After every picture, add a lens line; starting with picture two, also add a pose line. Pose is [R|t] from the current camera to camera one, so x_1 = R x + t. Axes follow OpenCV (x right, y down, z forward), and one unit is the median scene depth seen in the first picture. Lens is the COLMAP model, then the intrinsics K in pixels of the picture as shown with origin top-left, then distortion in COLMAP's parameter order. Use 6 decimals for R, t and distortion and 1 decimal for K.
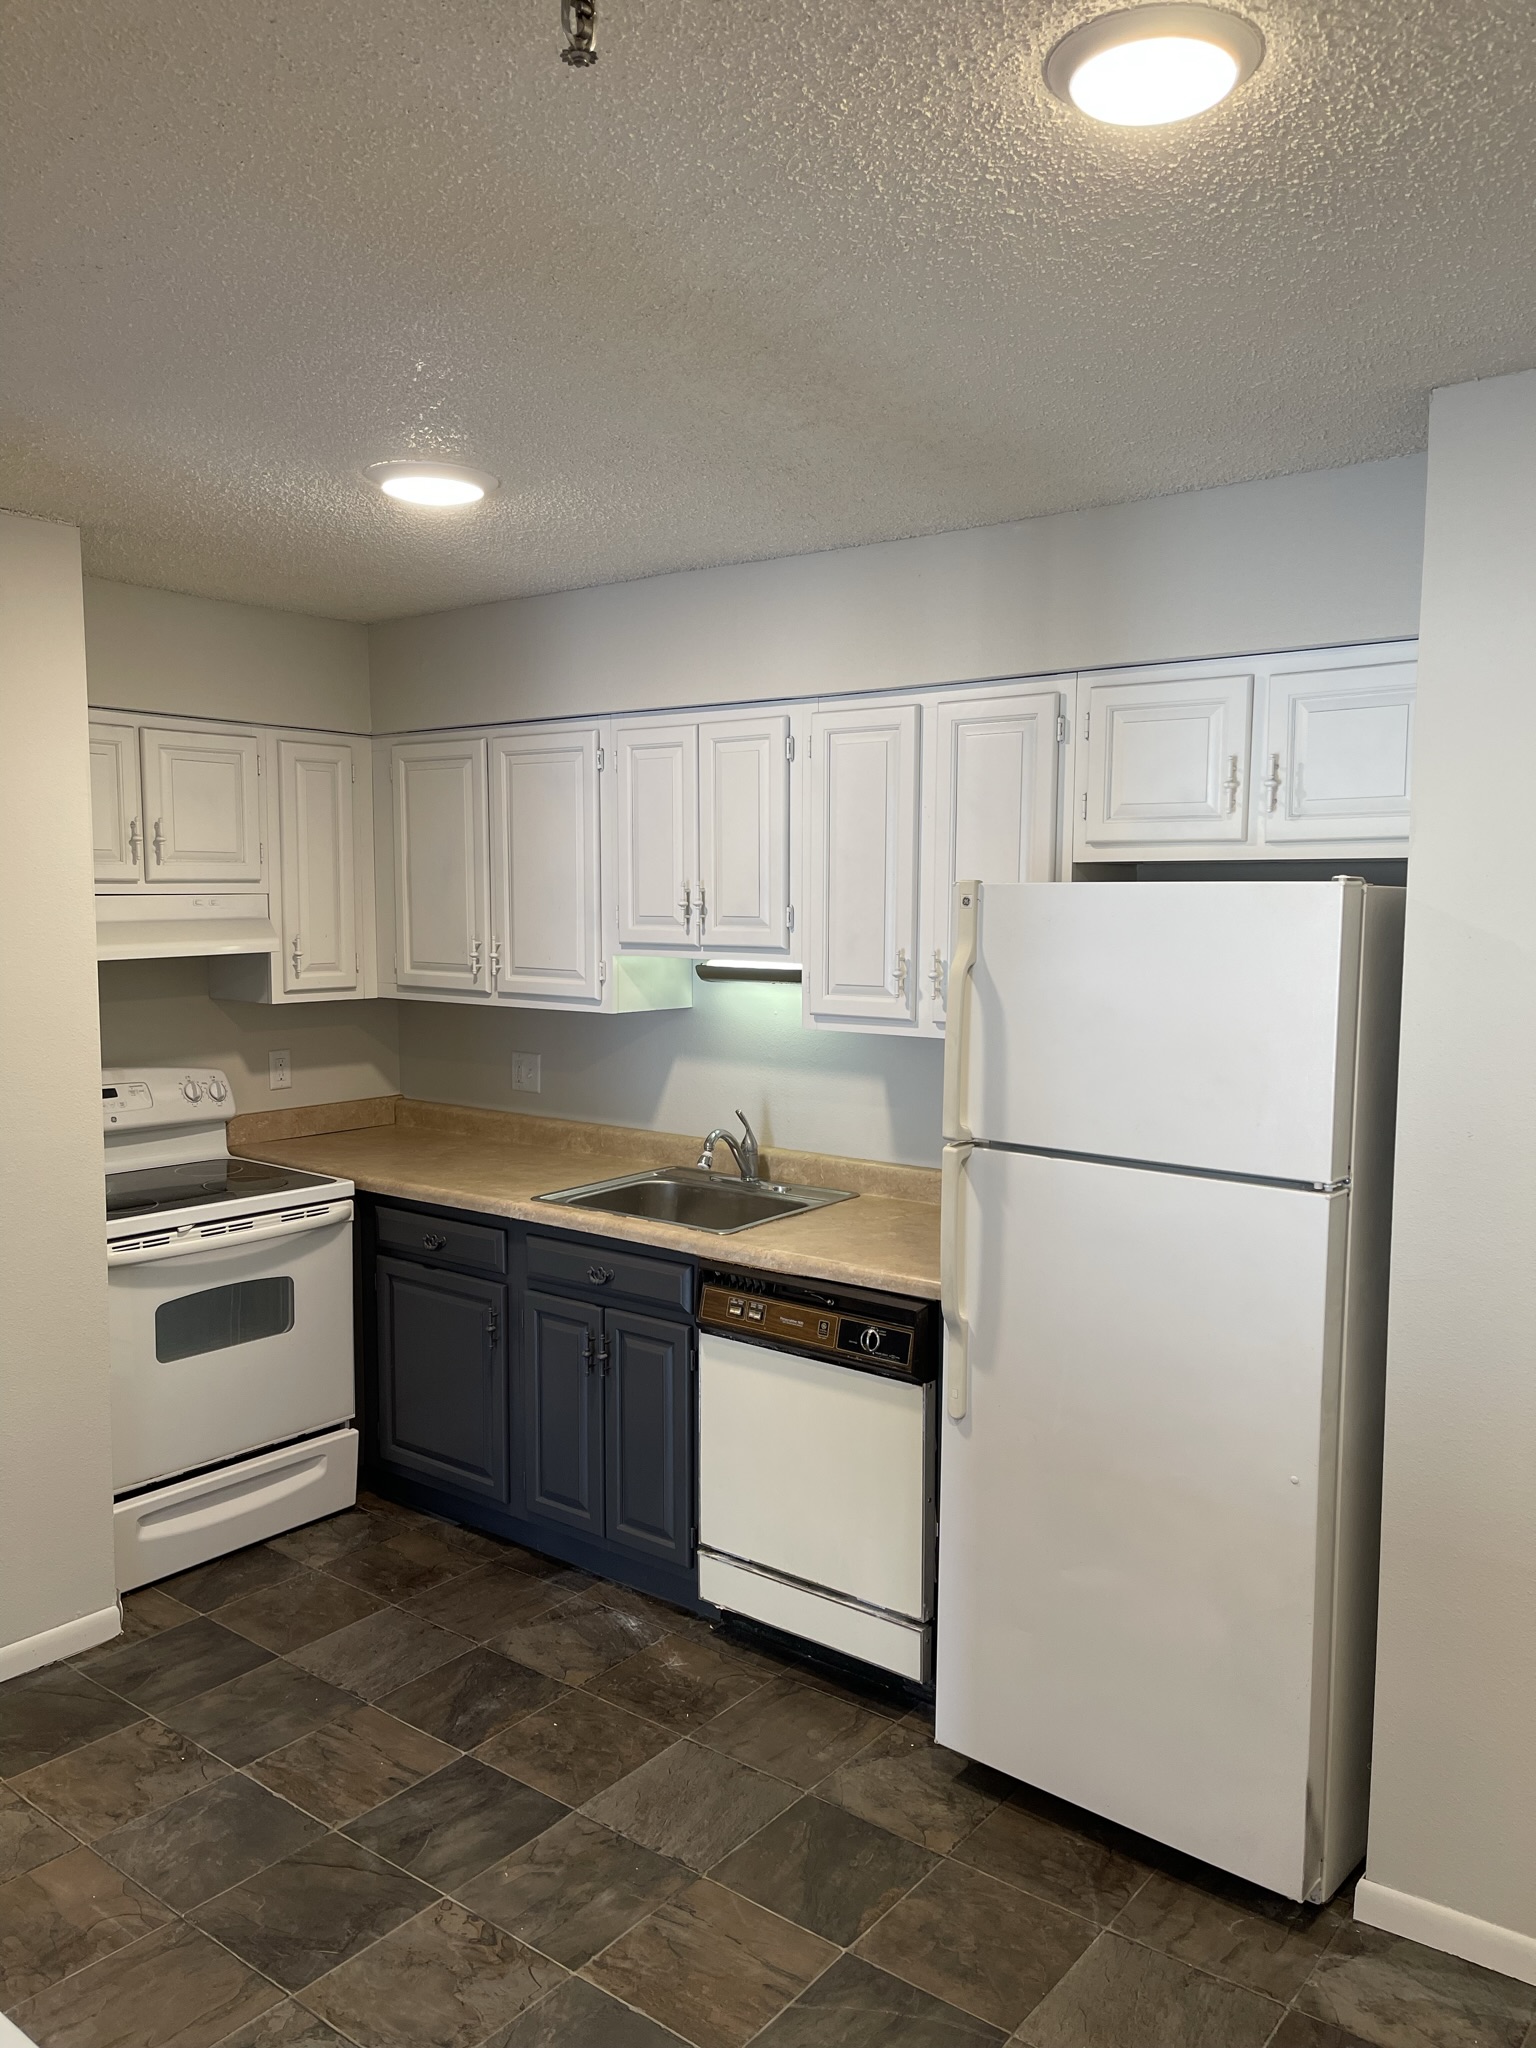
lens RADIAL K [[1540.4, 0, 700.9], [0, 1540.4, 1040.6], [0, 0, 1]] dist [0.008252, -0.020704]
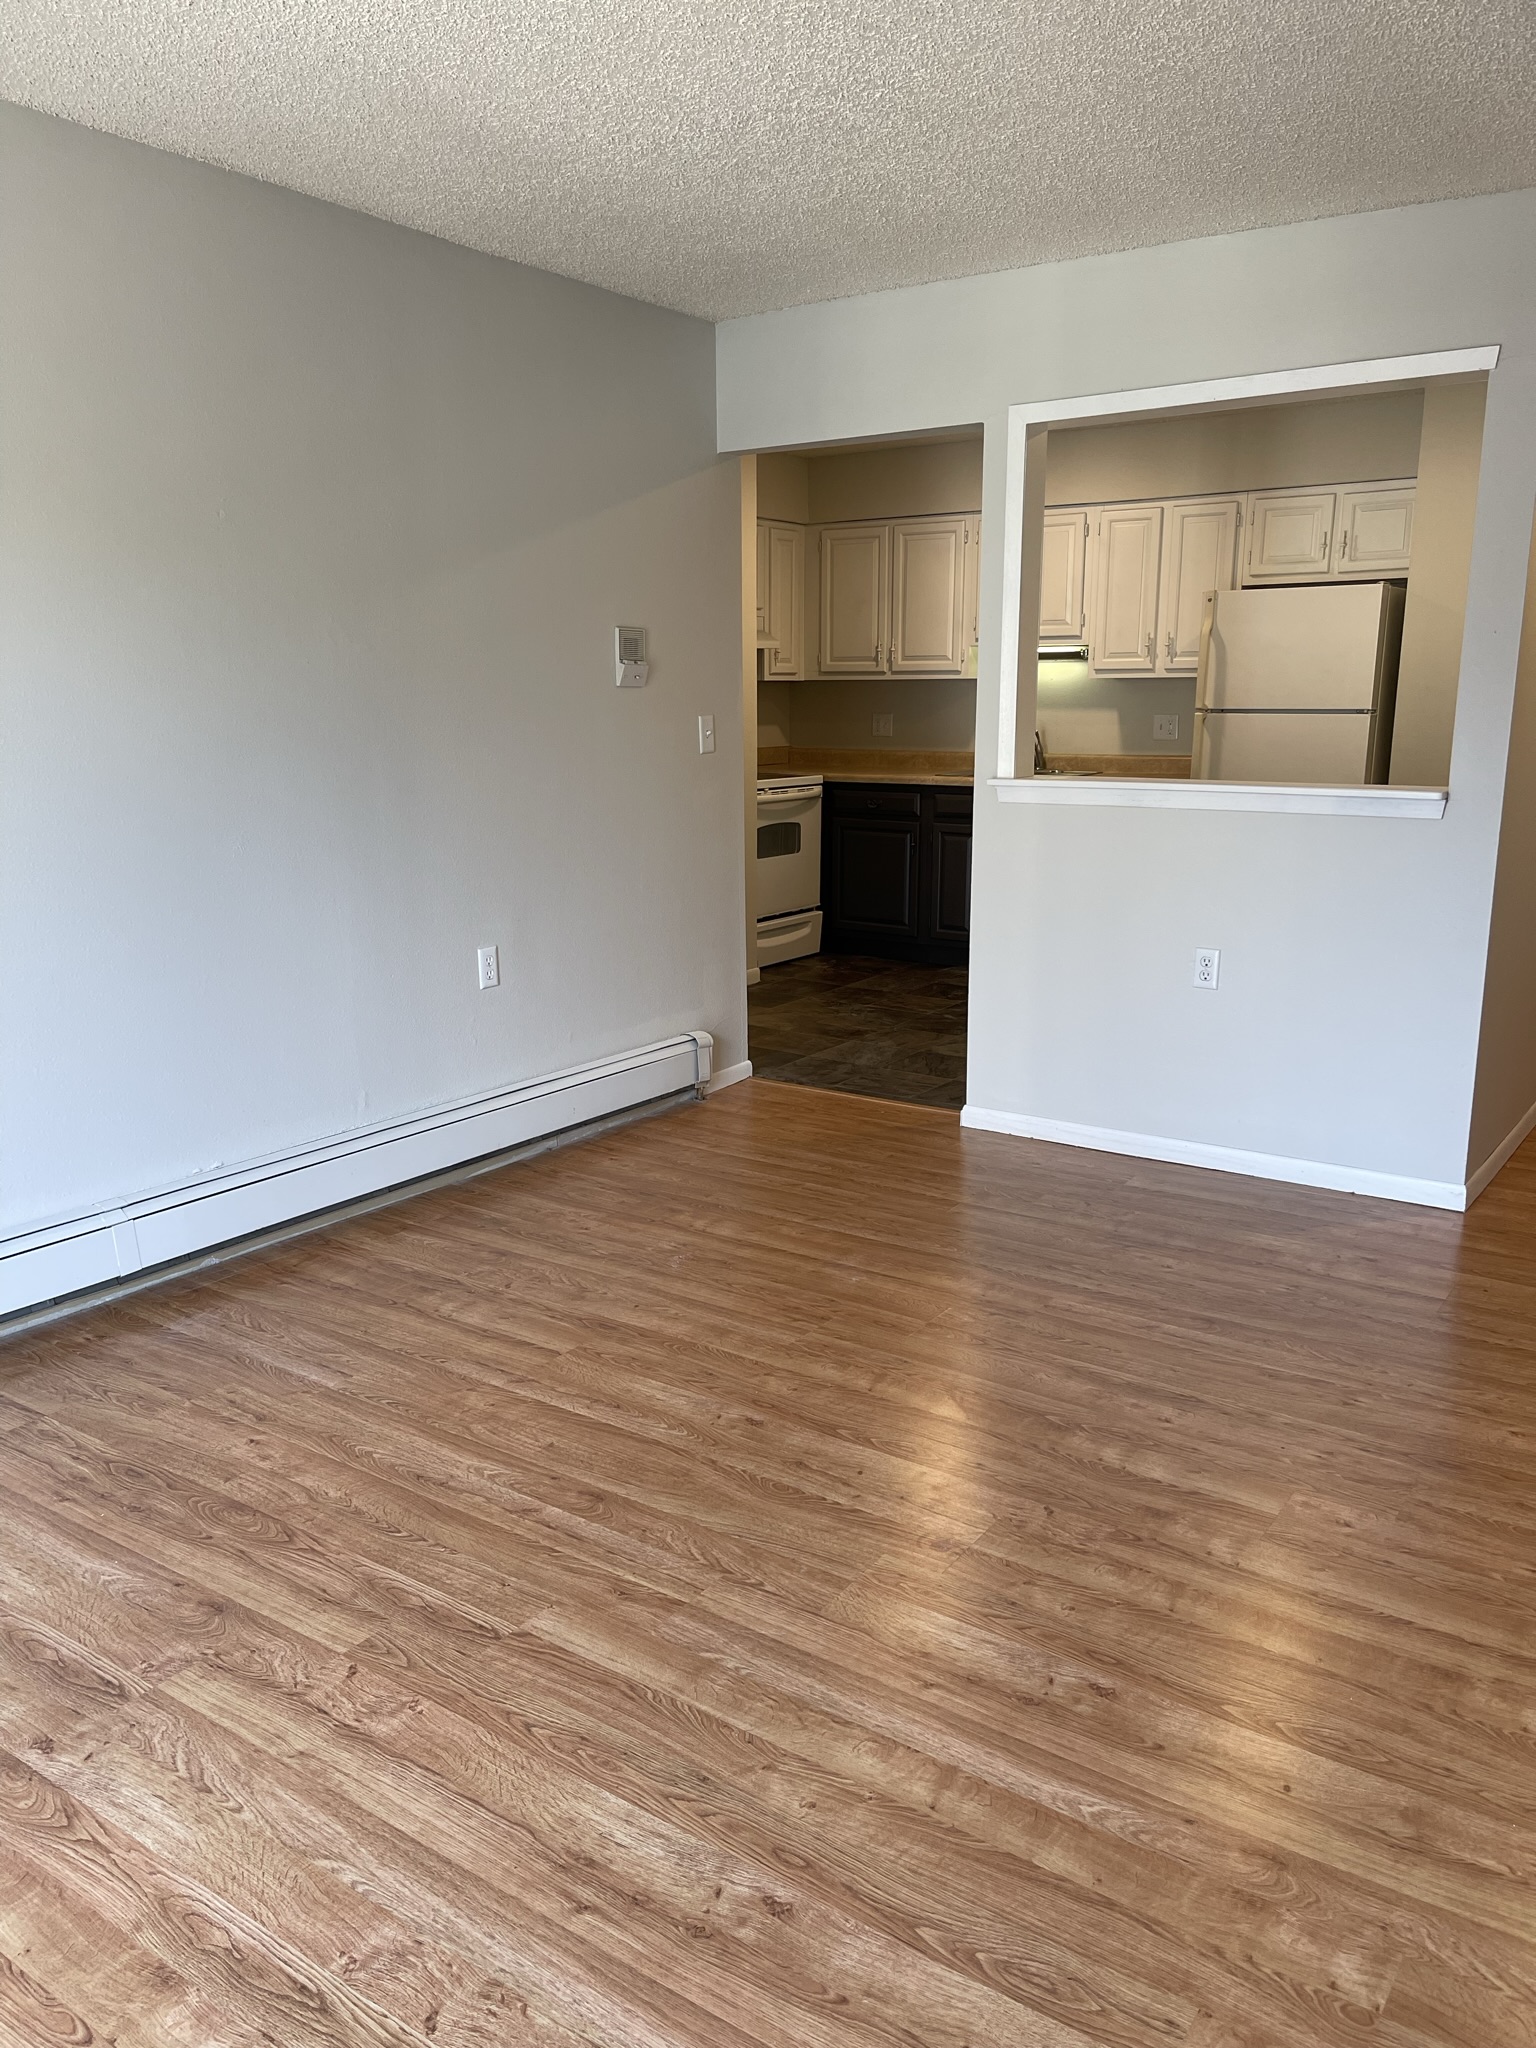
lens RADIAL K [[1540.4, 0, 683.0], [0, 1540.4, 1049.5], [0, 0, 1]] dist [0.008252, -0.020704]
pose [[0.999090, -0.019969, 0.037690, -0.677475], [0.014650, 0.990537, 0.136463, 0.235408], [-0.040058, -0.135787, 0.989928, -1.254605]]
